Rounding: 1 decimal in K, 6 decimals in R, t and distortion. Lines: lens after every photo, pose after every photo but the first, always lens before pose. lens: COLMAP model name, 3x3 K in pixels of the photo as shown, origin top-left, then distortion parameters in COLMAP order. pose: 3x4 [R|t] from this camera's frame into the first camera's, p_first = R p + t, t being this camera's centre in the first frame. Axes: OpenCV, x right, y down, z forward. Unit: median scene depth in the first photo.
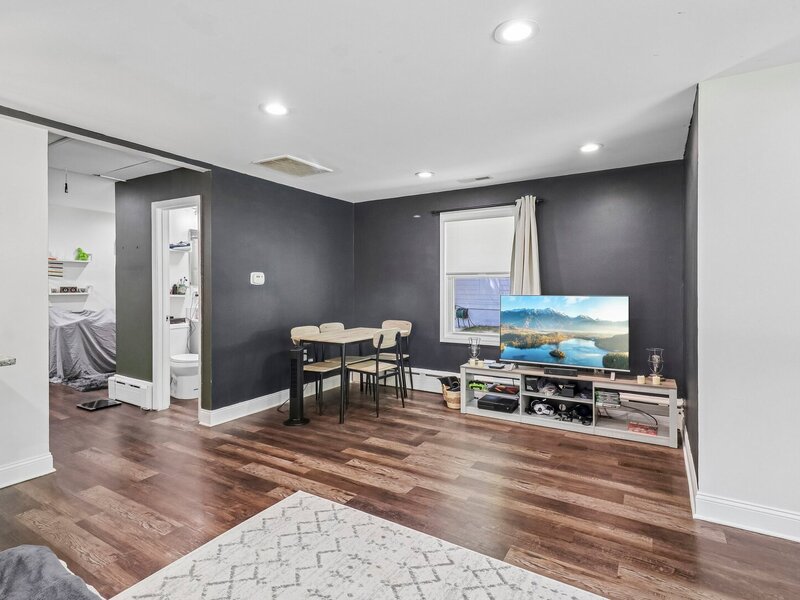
lens RADIAL K [[425.1, 0, 396.5], [0, 425.1, 282.3], [0, 0, 1]] dist [0.007479, -0.000099]
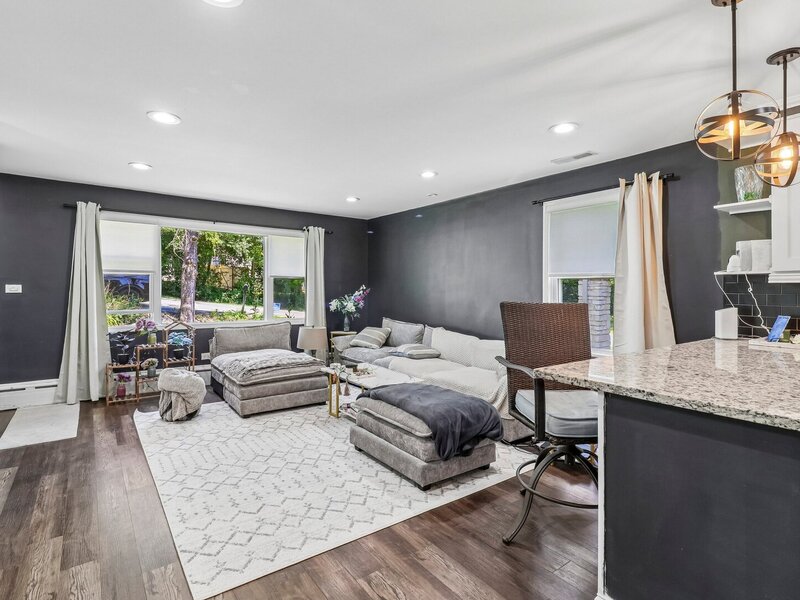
lens RADIAL K [[421.1, 0, 400.1], [0, 421.1, 294.3], [0, 0, 1]] dist [0.015617, -0.000528]
pose [[-0.928323, 0.000584, 0.371774, -0.946912], [0.002367, 0.999988, 0.004341, 0.027912], [-0.371767, 0.004910, -0.928313, 1.856422]]
